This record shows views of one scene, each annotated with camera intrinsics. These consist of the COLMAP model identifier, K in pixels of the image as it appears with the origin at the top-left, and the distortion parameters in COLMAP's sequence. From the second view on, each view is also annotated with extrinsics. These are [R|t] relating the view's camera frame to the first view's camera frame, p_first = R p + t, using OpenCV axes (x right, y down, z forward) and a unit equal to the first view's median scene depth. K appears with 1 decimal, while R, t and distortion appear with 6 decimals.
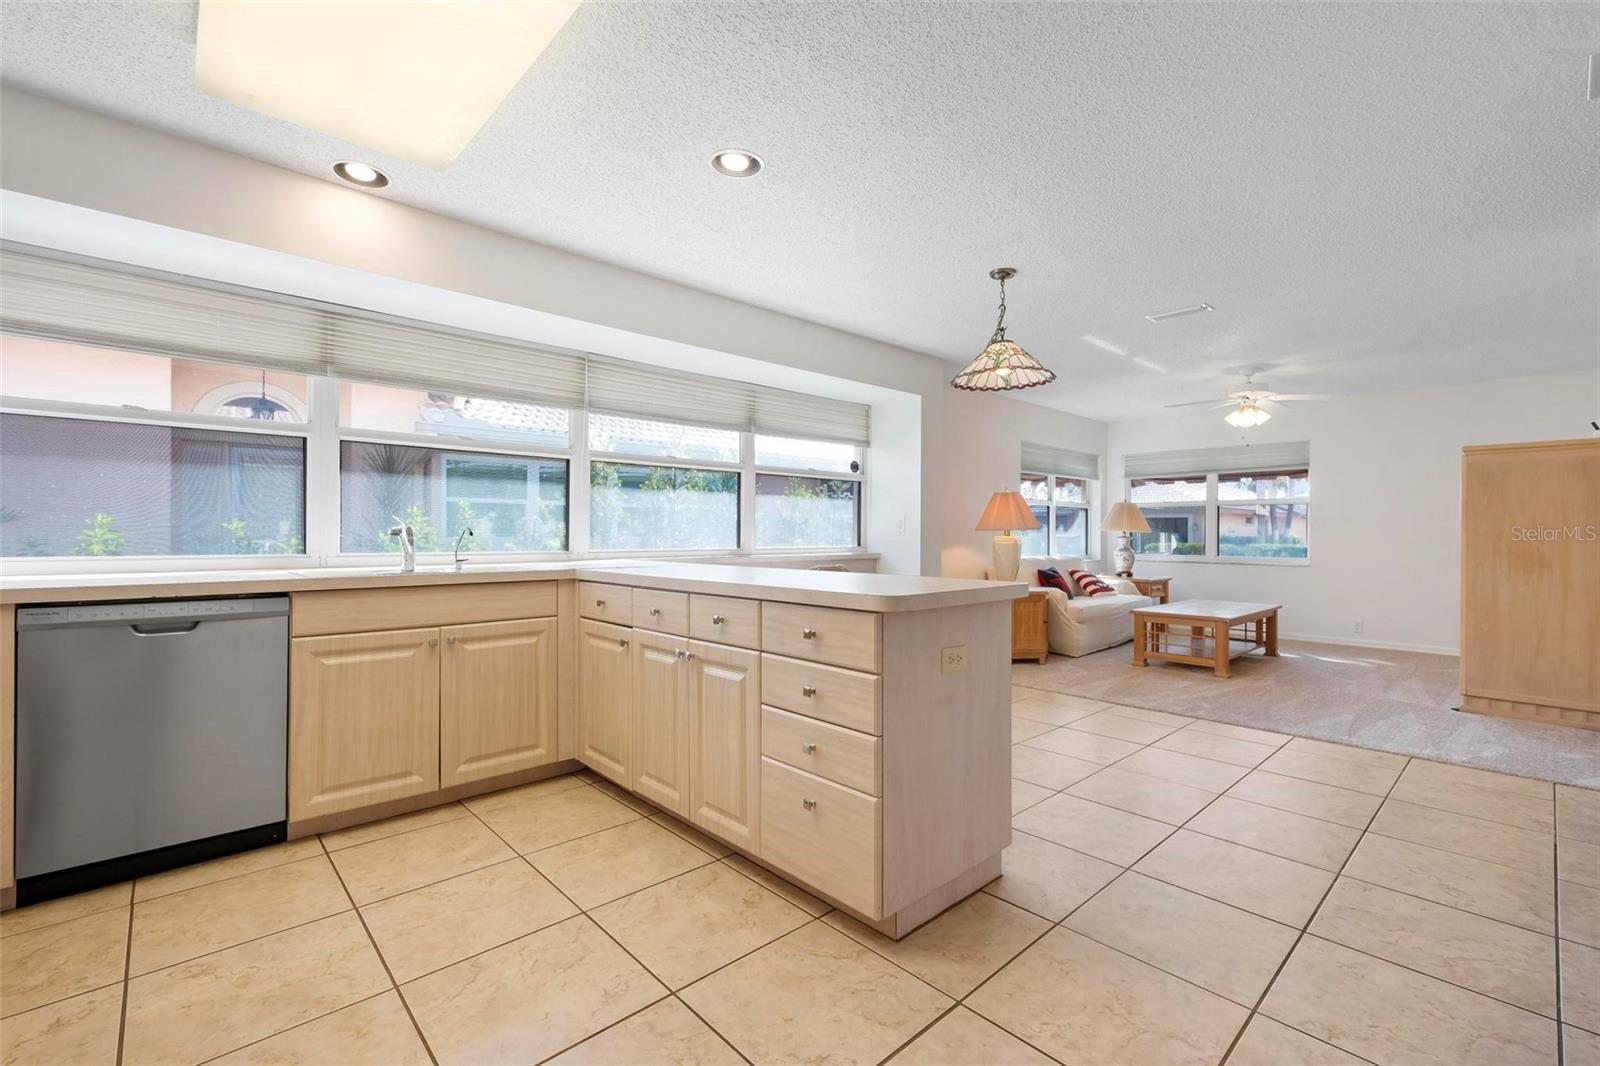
lens RADIAL K [[688.9, 0, 797.4], [0, 688.9, 535.5], [0, 0, 1]] dist [0.001259, -0.000282]
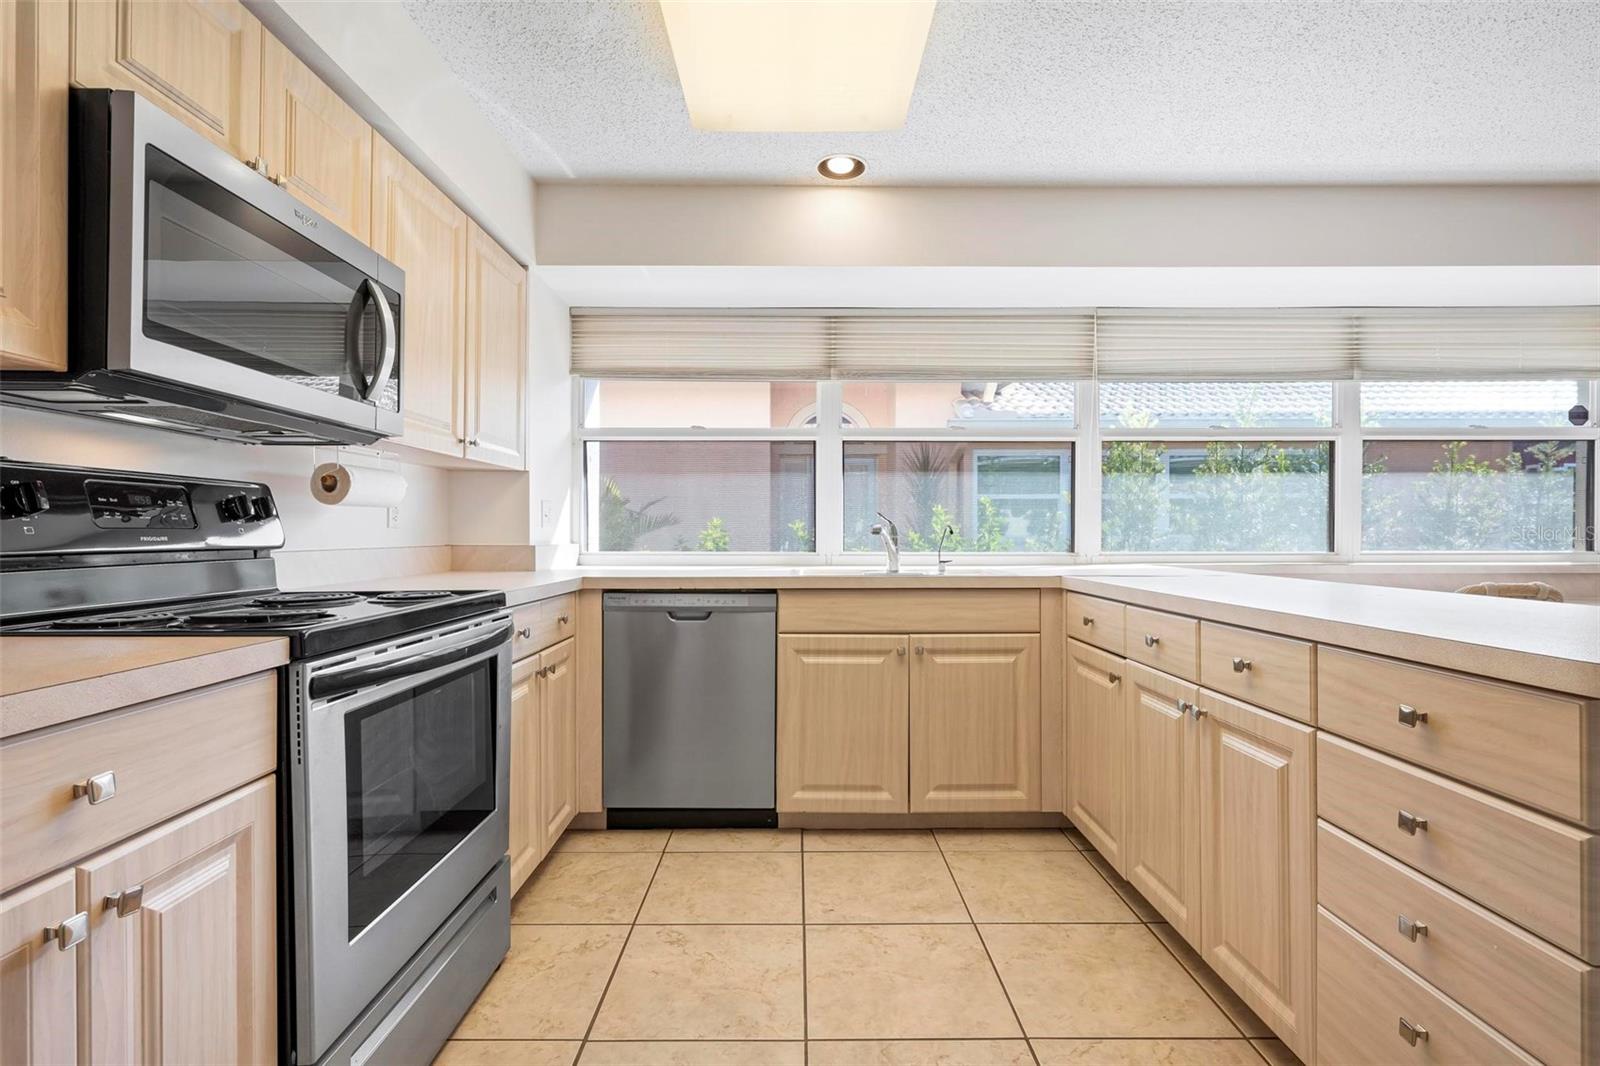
lens RADIAL K [[745.6, 0, 801.6], [0, 745.6, 533.6], [0, 0, 1]] dist [-0.001849, 0.001620]
pose [[0.740198, -0.002027, -0.672386, 0.041143], [0.001522, 0.999998, -0.001339, 0.000316], [0.672387, -0.000032, 0.740199, 0.181356]]
